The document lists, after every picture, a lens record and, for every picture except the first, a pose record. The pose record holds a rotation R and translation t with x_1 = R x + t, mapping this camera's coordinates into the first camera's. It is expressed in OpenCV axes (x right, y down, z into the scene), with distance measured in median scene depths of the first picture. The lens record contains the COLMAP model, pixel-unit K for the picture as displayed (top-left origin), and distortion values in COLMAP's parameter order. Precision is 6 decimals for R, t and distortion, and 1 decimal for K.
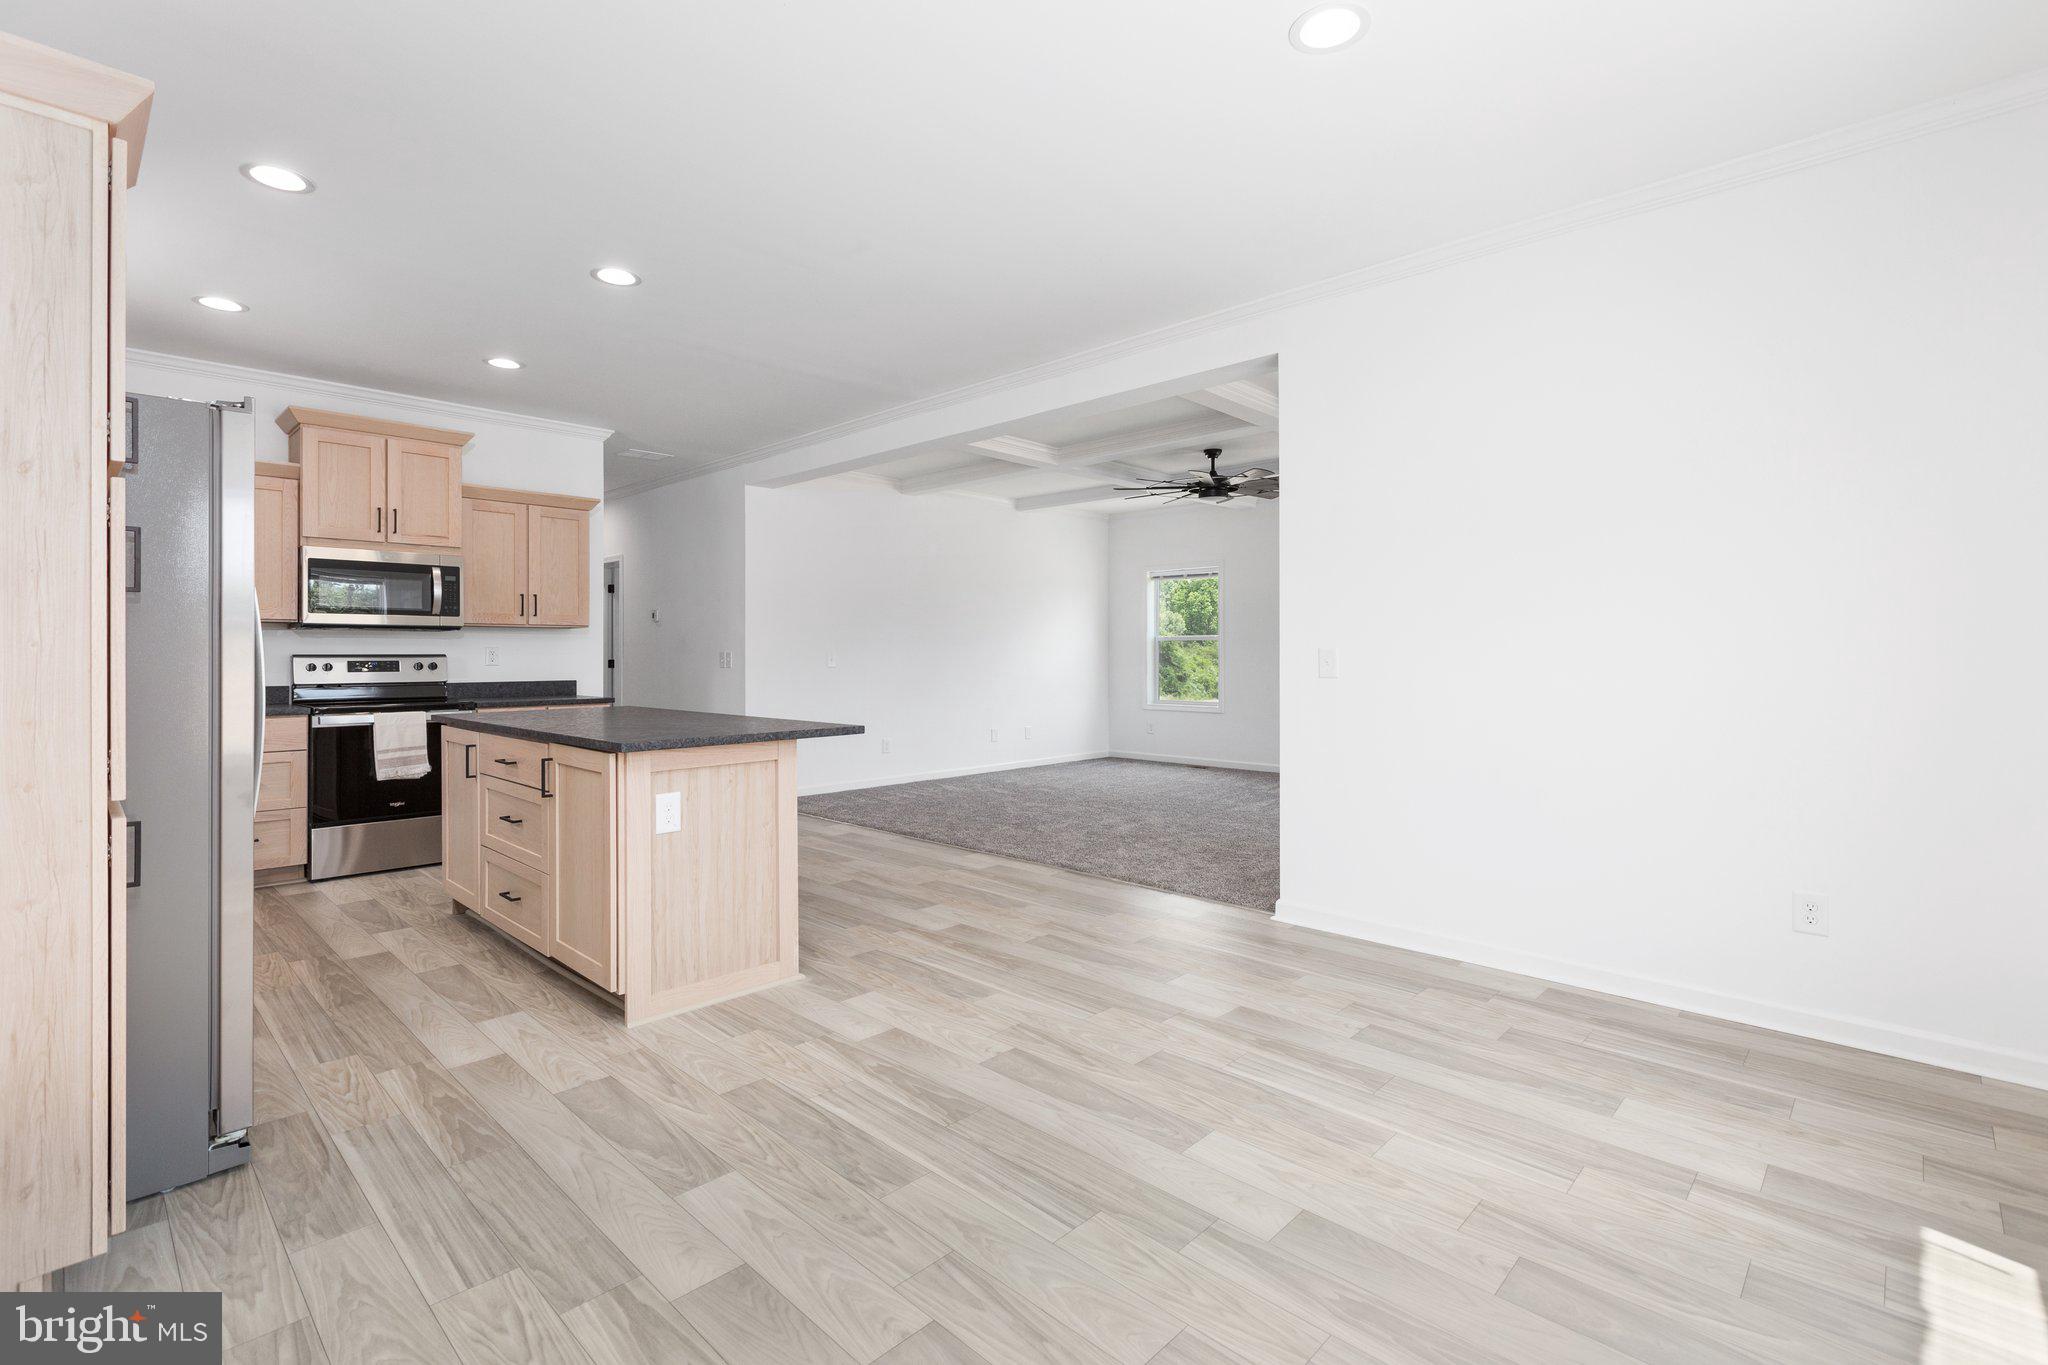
lens RADIAL K [[933.2, 0, 1013.4], [0, 933.2, 655.3], [0, 0, 1]] dist [0.000986, 0.000301]
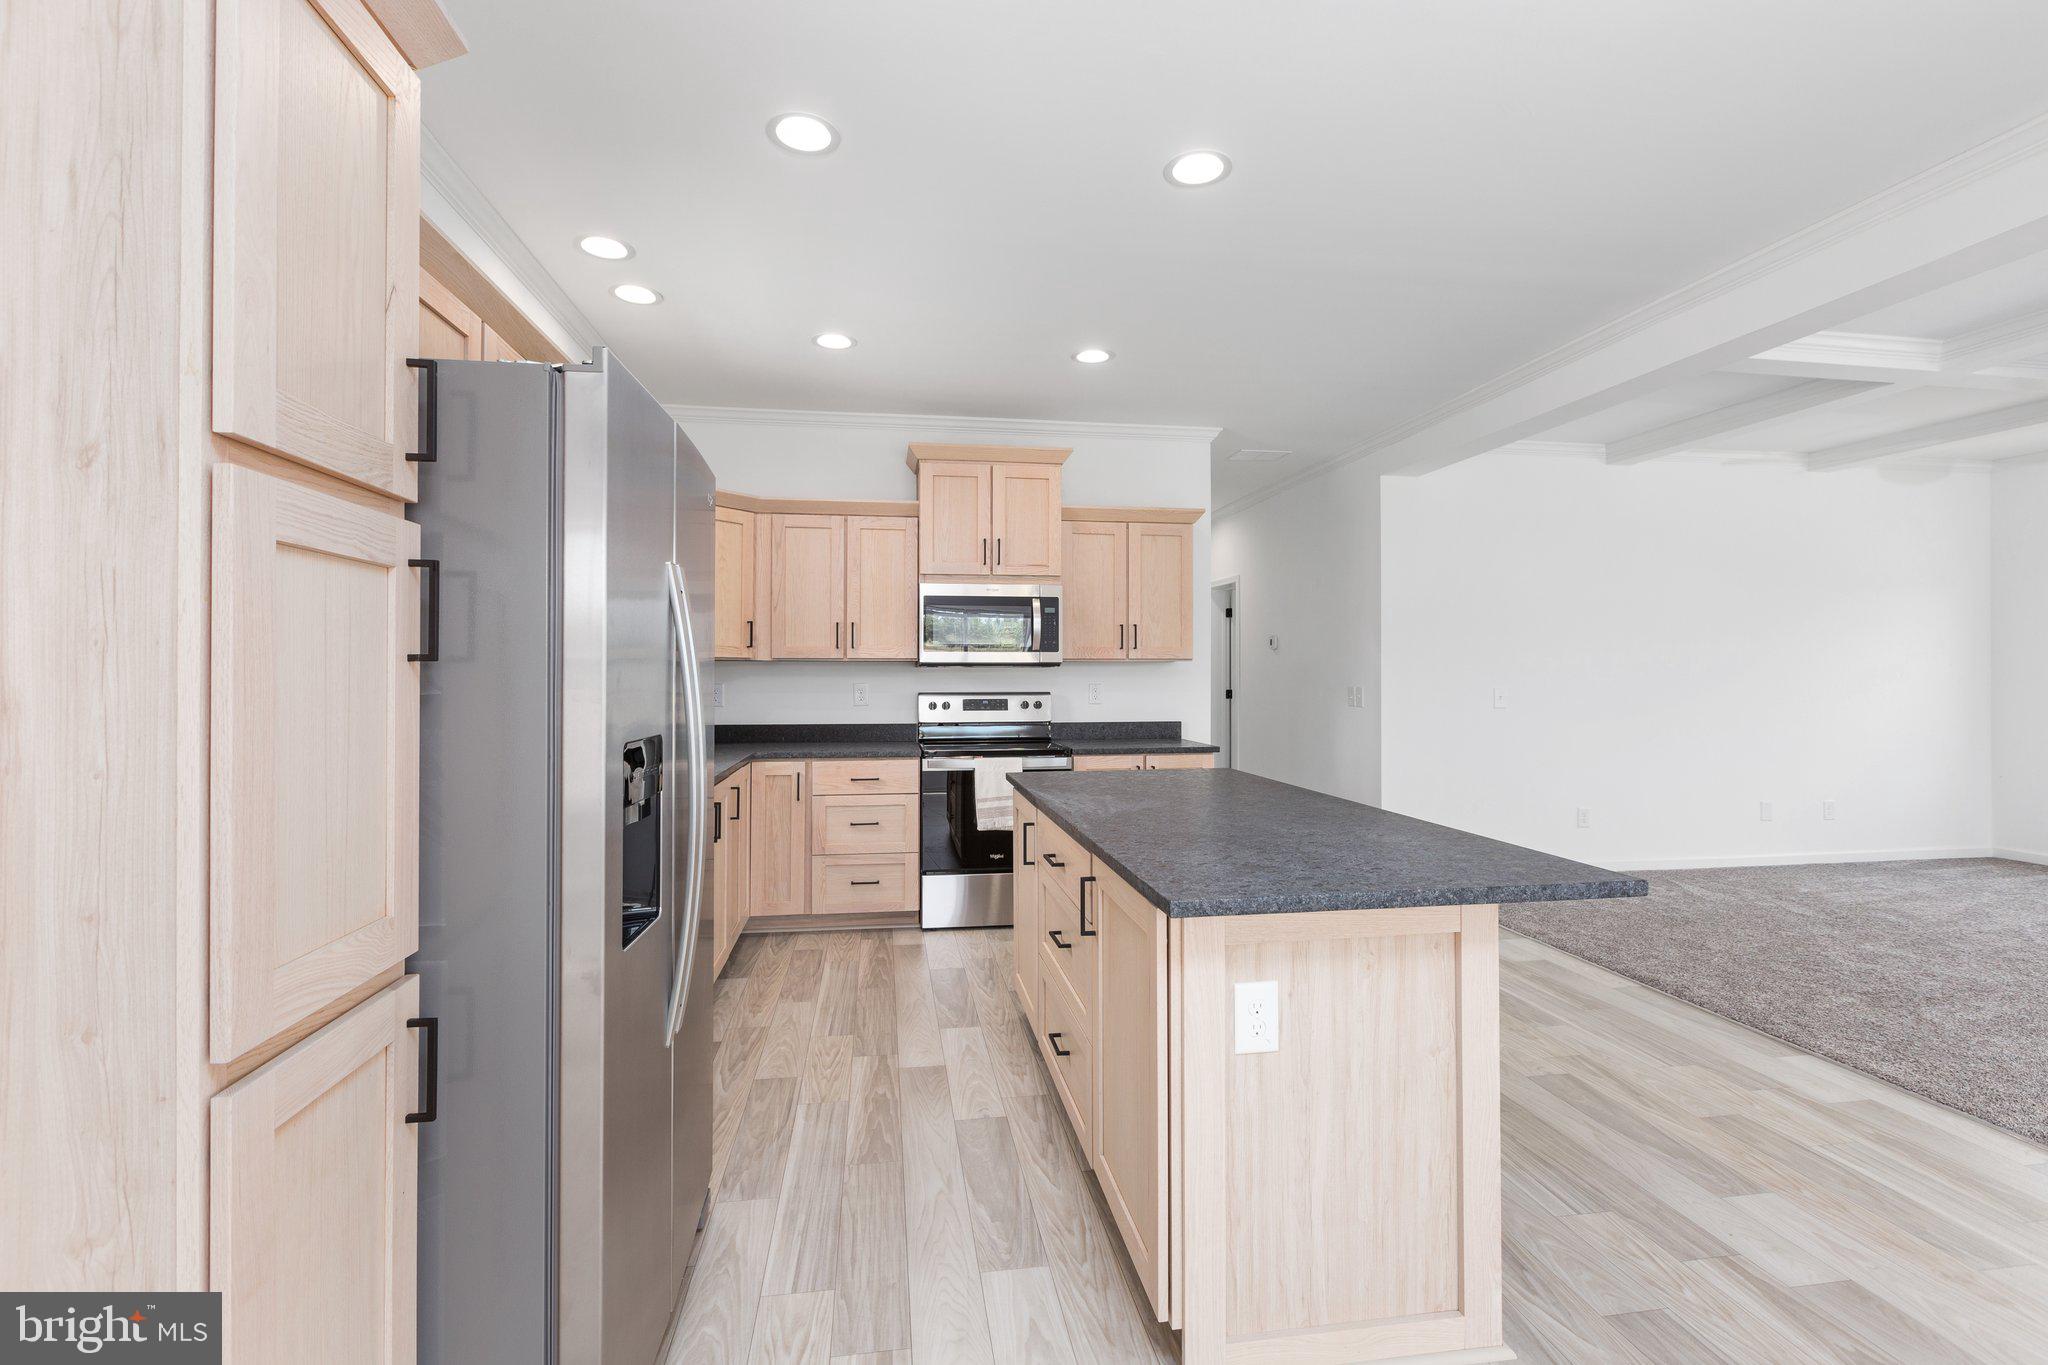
lens RADIAL K [[922.6, 0, 1024.1], [0, 922.6, 663.5], [0, 0, 1]] dist [0.002389, 0.000157]
pose [[0.800512, -0.004708, -0.599298, -0.090696], [-0.001300, 0.999953, -0.009592, -0.023868], [0.599315, 0.008457, 0.800468, 0.288156]]
